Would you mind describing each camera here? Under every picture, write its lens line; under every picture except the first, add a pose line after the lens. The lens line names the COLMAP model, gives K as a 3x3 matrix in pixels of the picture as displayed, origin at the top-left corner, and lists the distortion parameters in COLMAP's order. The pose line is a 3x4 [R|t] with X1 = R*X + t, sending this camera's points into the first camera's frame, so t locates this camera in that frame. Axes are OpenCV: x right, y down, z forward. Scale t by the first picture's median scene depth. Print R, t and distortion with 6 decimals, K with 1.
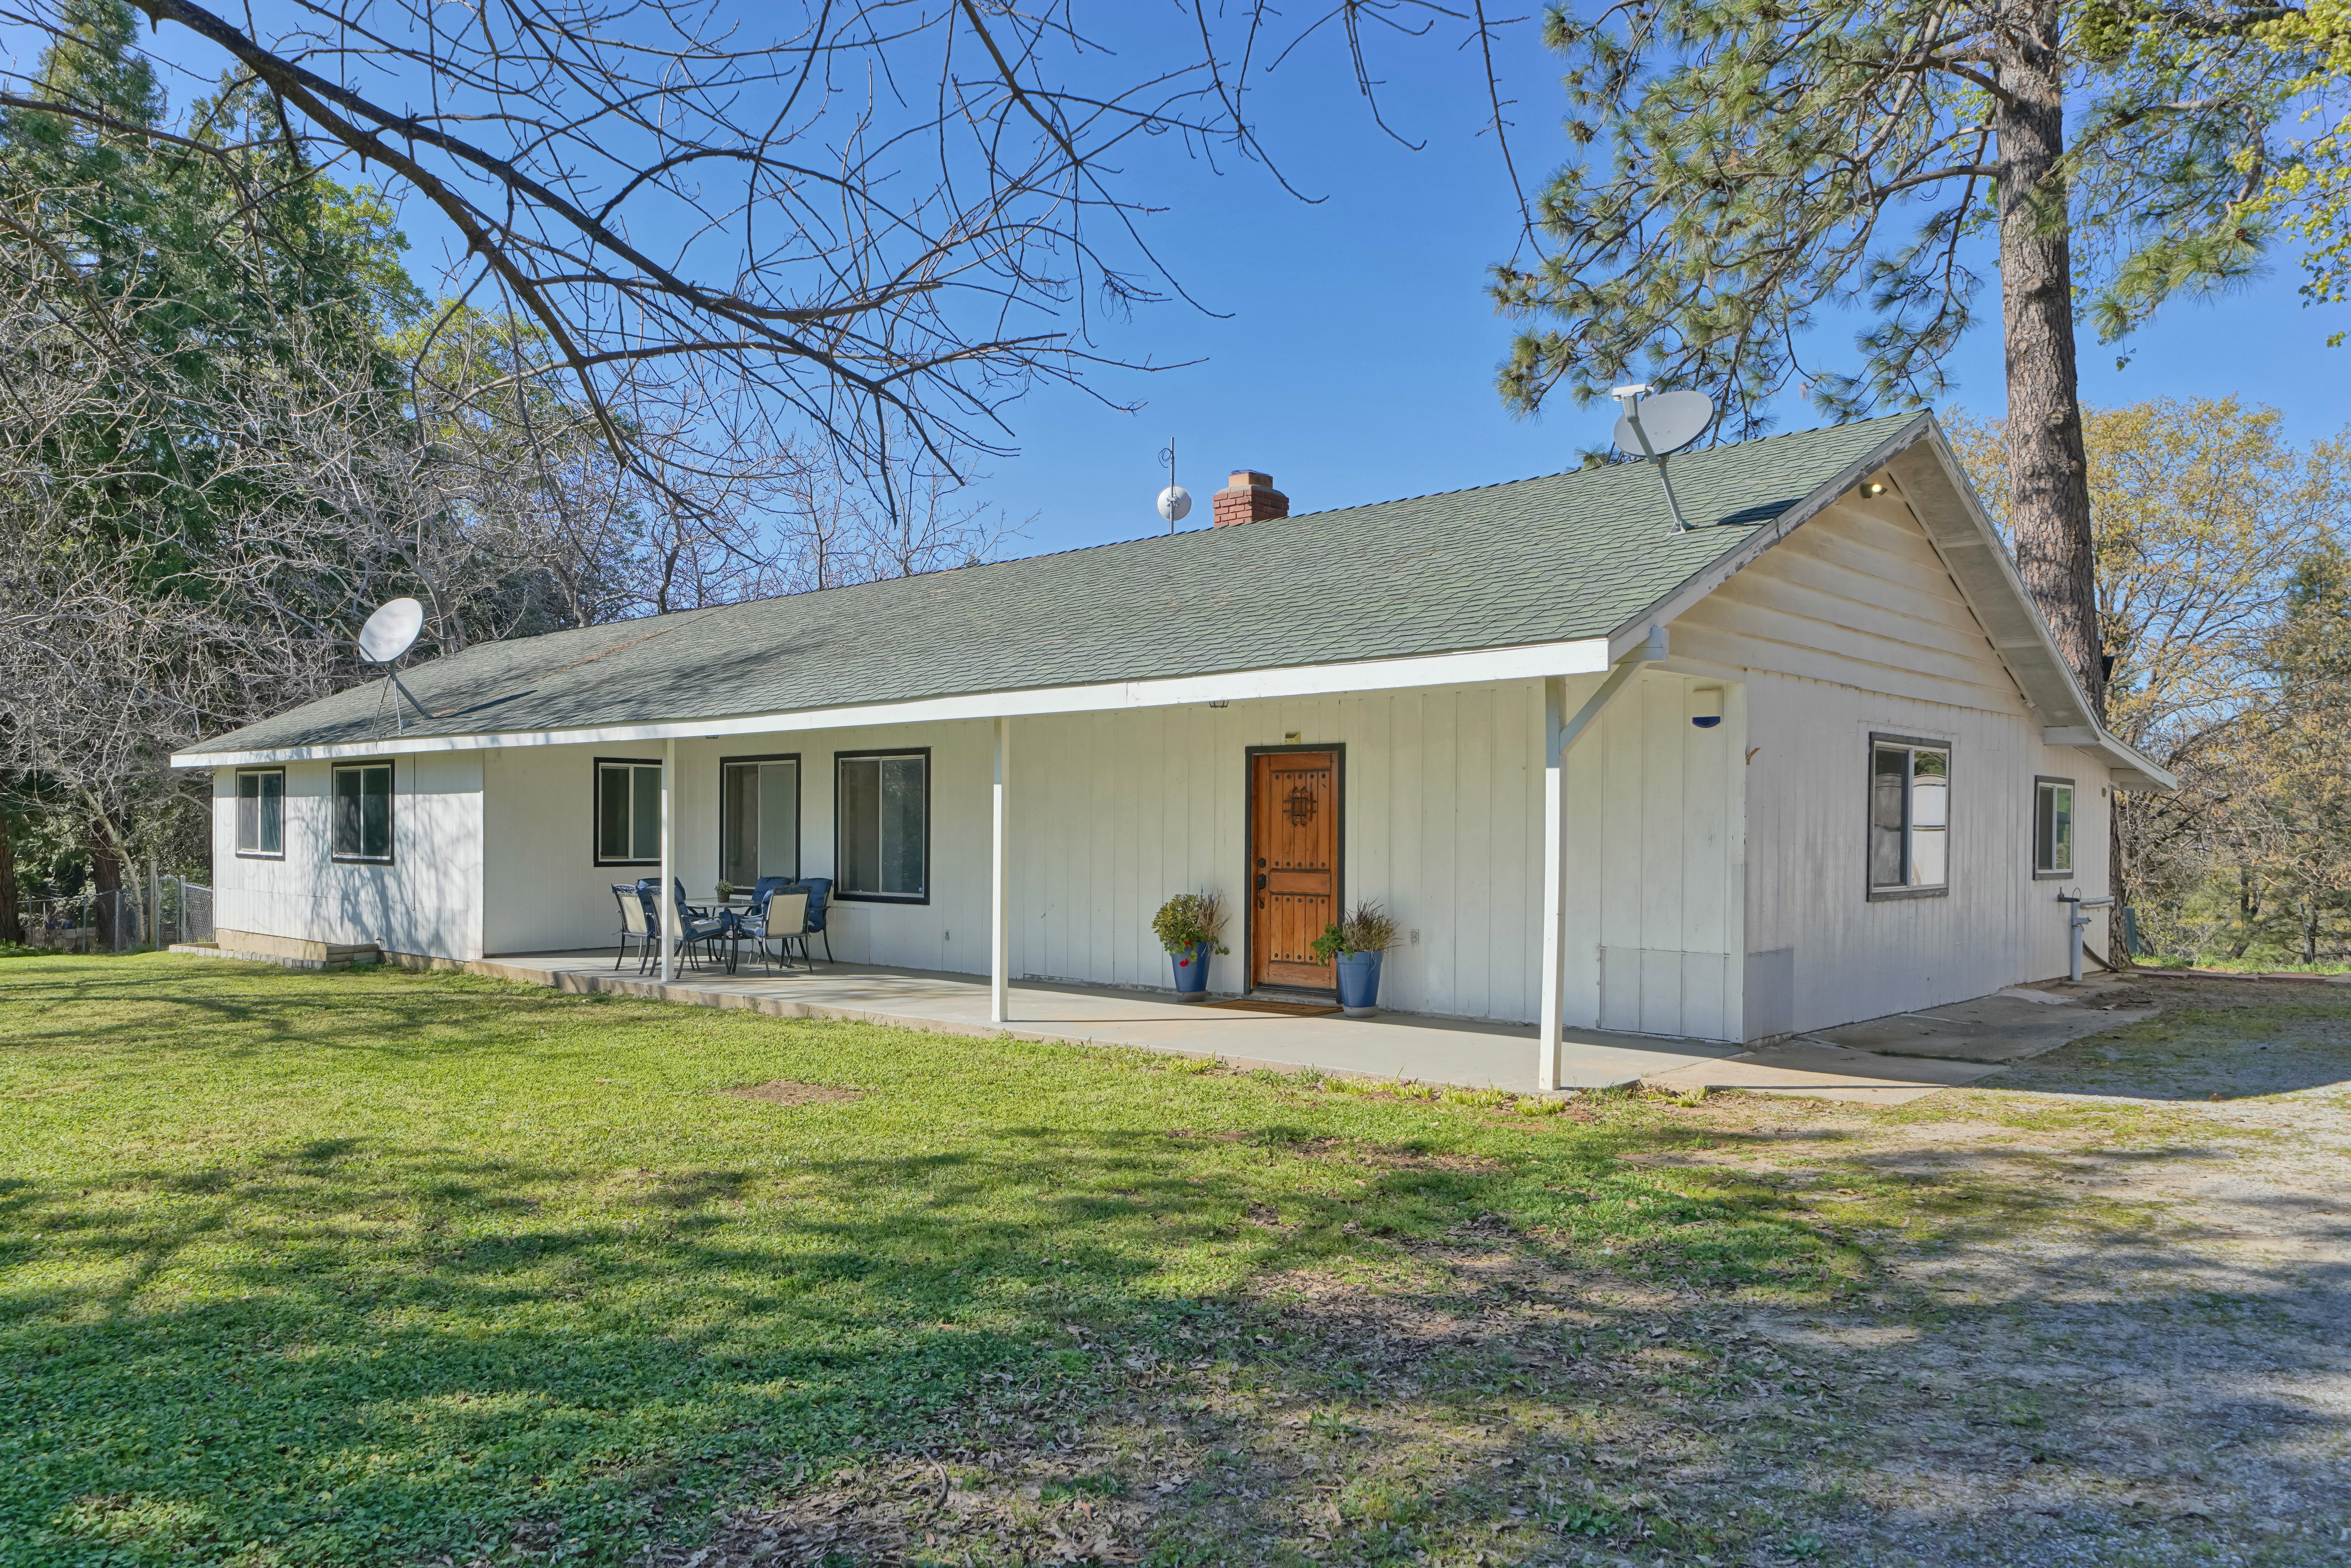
lens RADIAL K [[1653.9, 0, 1093.2], [0, 1653.9, 855.6], [0, 0, 1]] dist [0.002811, -0.004490]
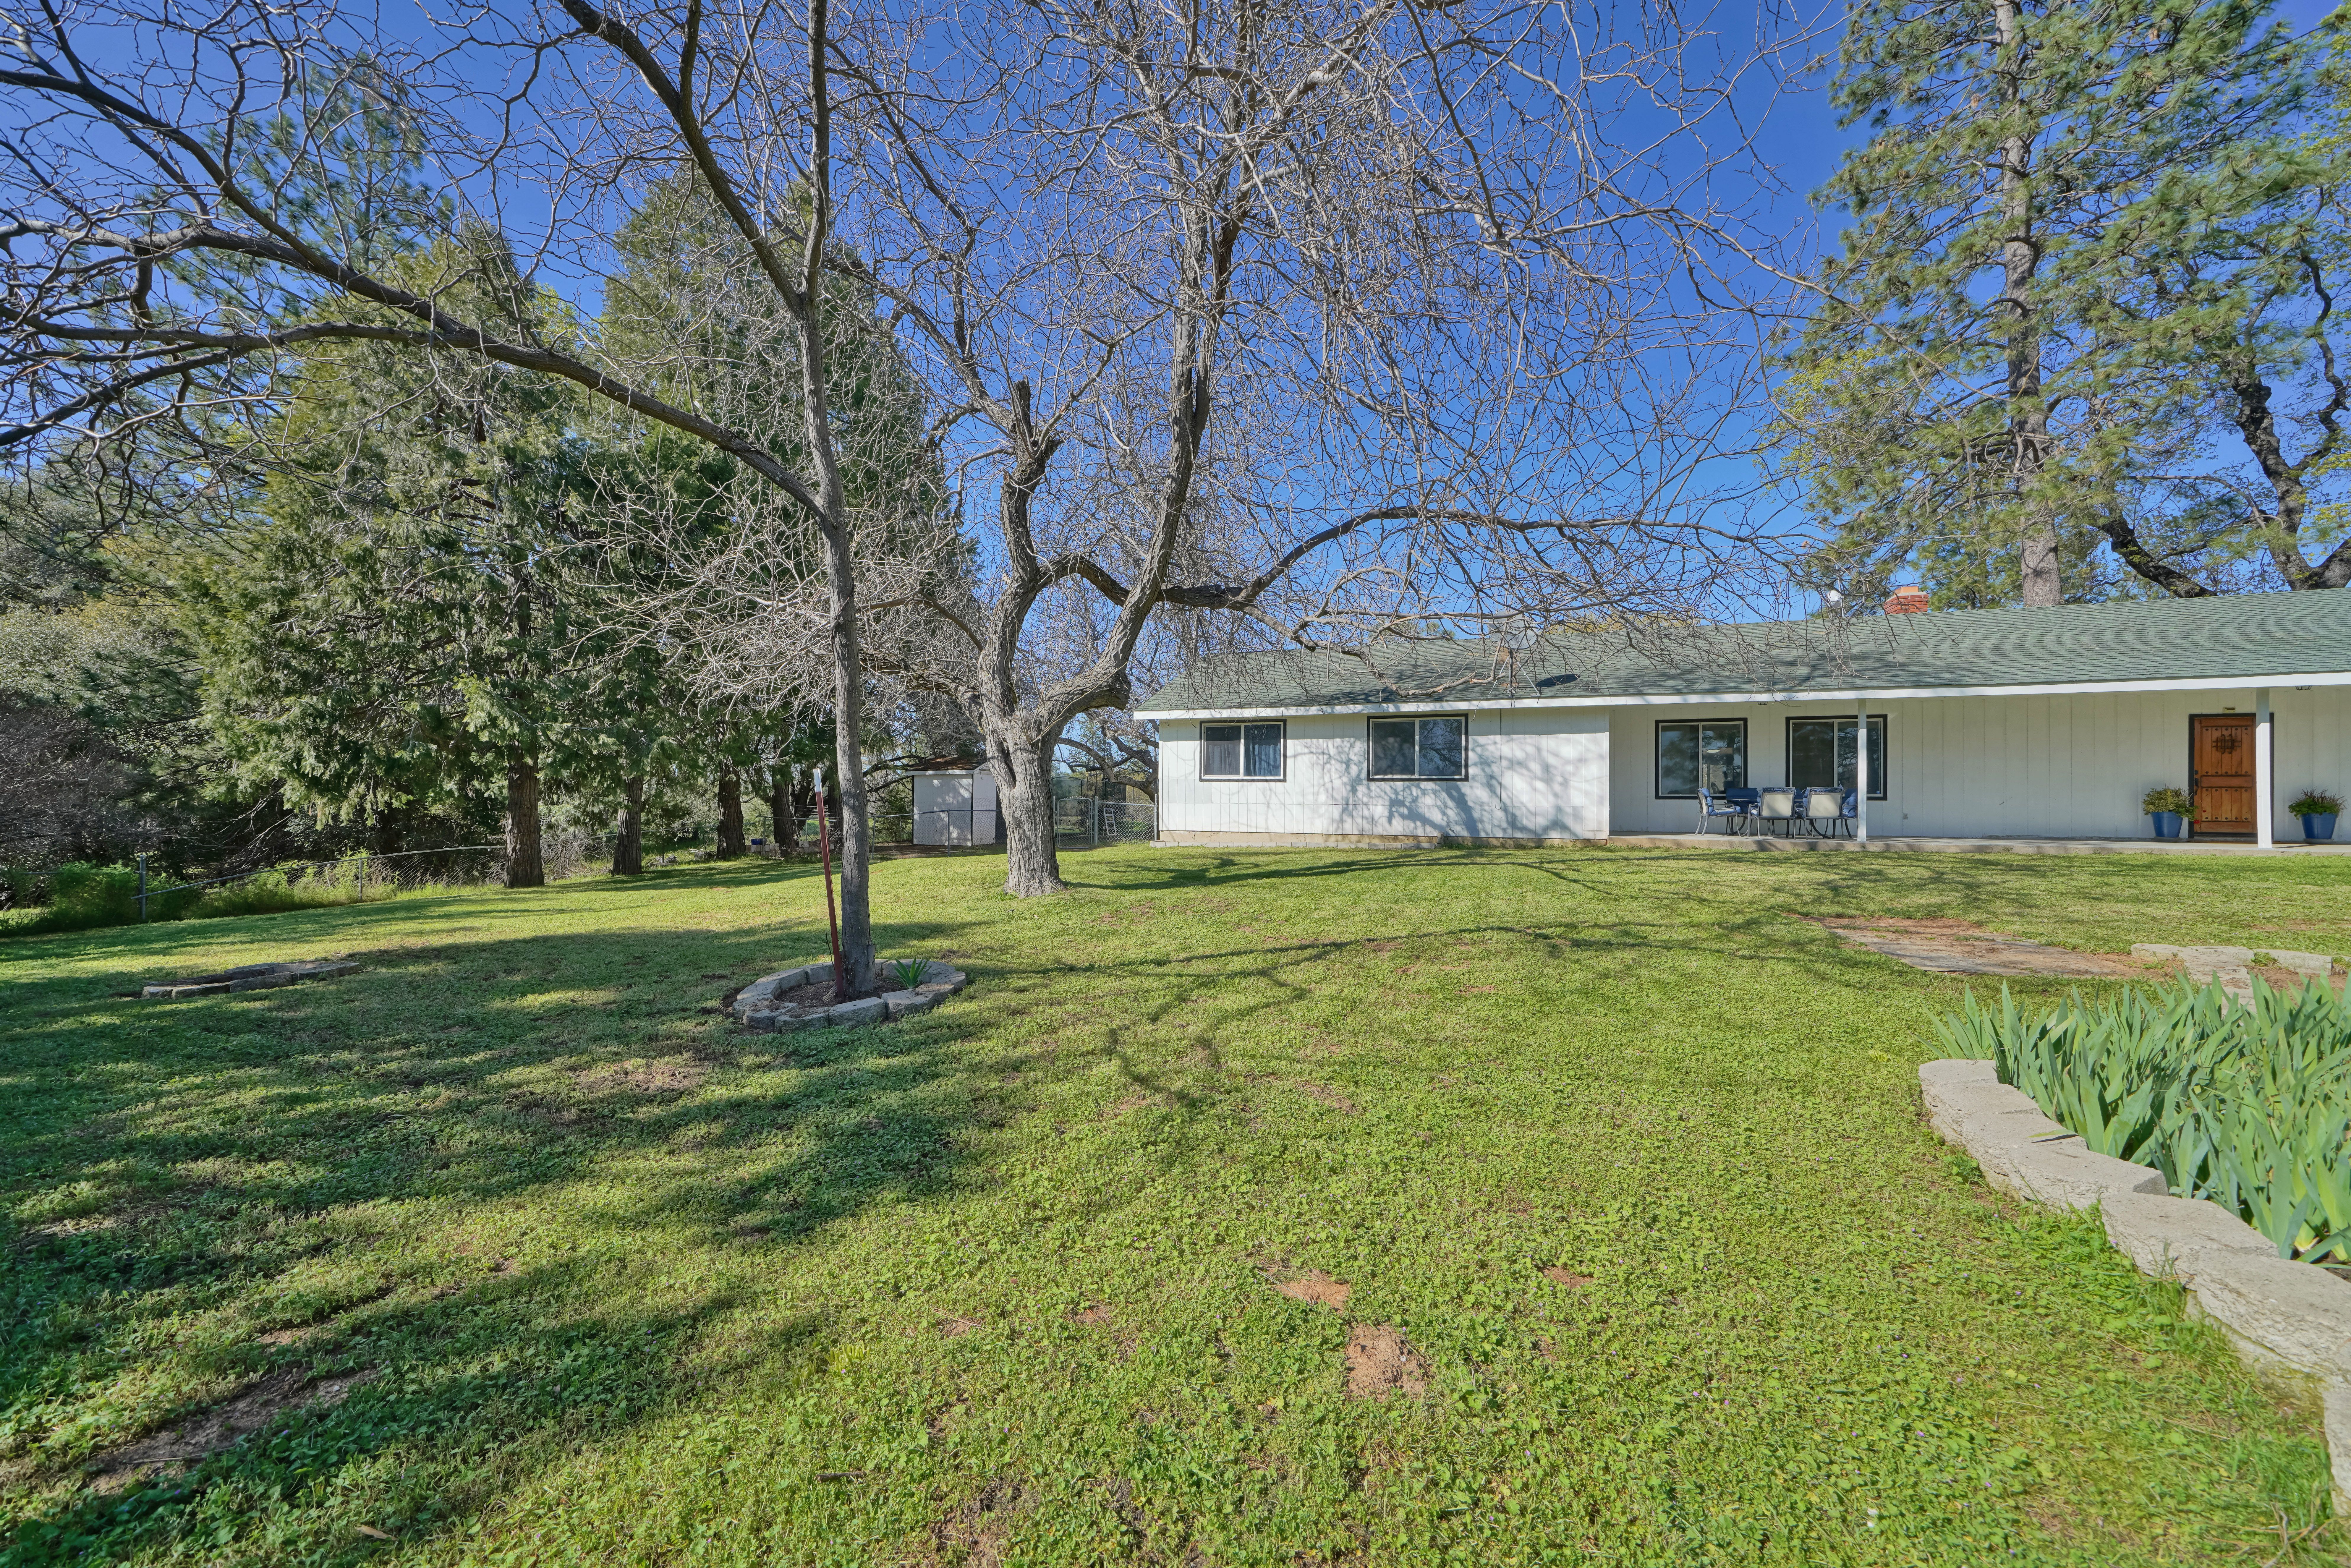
lens RADIAL K [[853.9, 0, 1152.7], [0, 853.9, 793.9], [0, 0, 1]] dist [-0.002667, 0.000345]
pose [[0.918686, 0.010961, 0.394837, -1.098425], [0.001002, 0.999547, -0.030080, 0.045258], [-0.394988, 0.028030, 0.918258, 0.408957]]
